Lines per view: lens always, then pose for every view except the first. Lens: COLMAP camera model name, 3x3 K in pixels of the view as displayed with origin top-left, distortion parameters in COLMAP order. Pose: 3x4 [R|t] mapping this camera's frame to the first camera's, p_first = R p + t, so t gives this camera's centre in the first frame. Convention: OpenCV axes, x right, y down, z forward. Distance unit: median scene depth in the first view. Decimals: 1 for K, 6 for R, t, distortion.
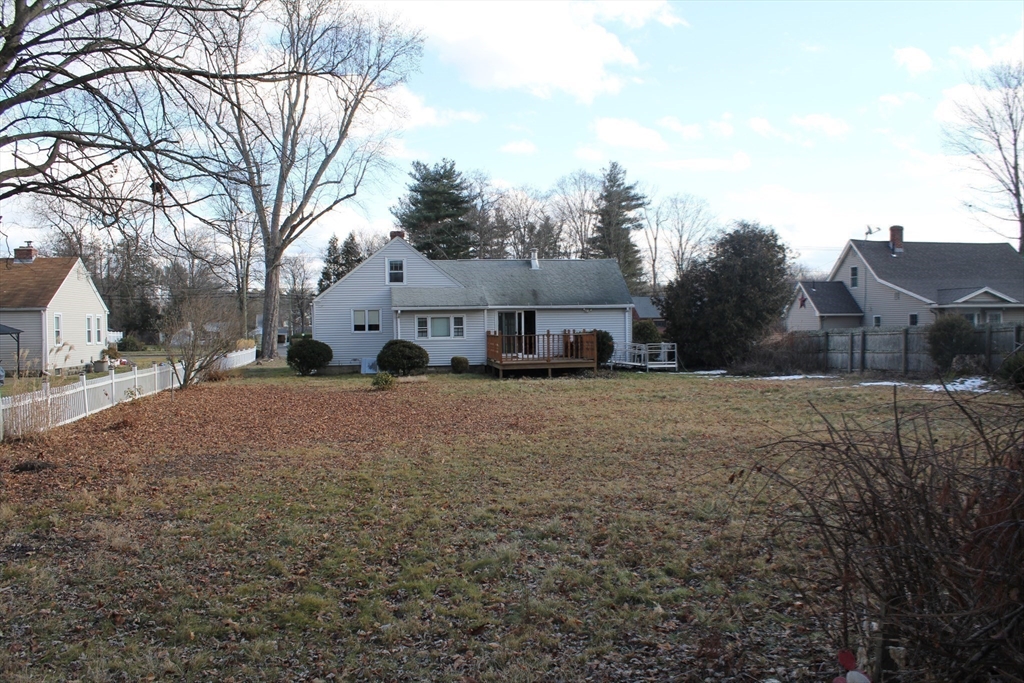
lens RADIAL K [[856.7, 0, 517.8], [0, 856.7, 341.2], [0, 0, 1]] dist [-0.160643, 0.148075]
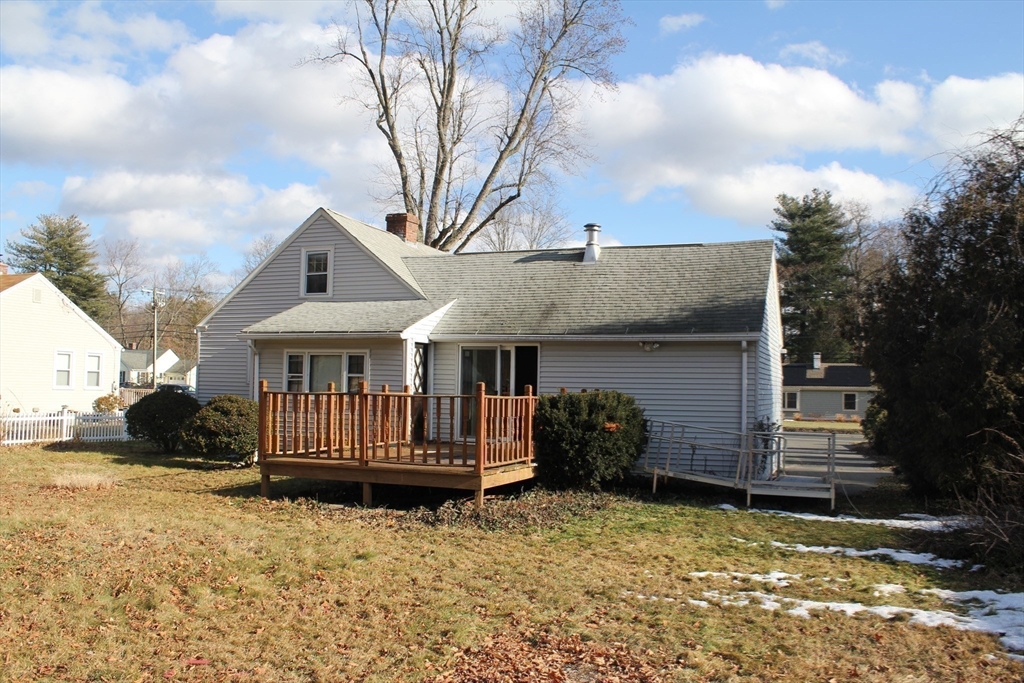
lens RADIAL K [[856.7, 0, 517.8], [0, 856.7, 341.2], [0, 0, 1]] dist [-0.160643, 0.148075]
pose [[0.862702, 0.002599, -0.505706, 0.205681], [-0.043674, 0.996634, -0.069383, -0.005438], [0.503823, 0.081943, 0.859911, 0.511698]]
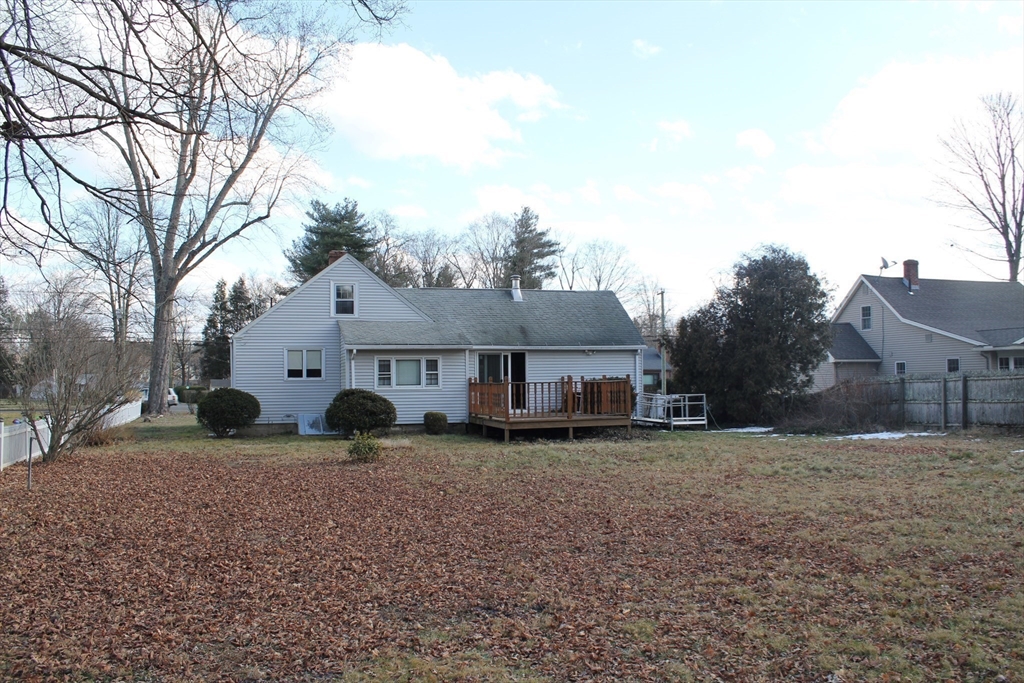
lens RADIAL K [[856.7, 0, 517.8], [0, 856.7, 341.2], [0, 0, 1]] dist [-0.160643, 0.148075]
pose [[0.990153, 0.008086, 0.139755, -0.081166], [0.001051, 0.997873, -0.065180, 0.004109], [-0.139985, 0.064685, 0.988039, 0.196230]]
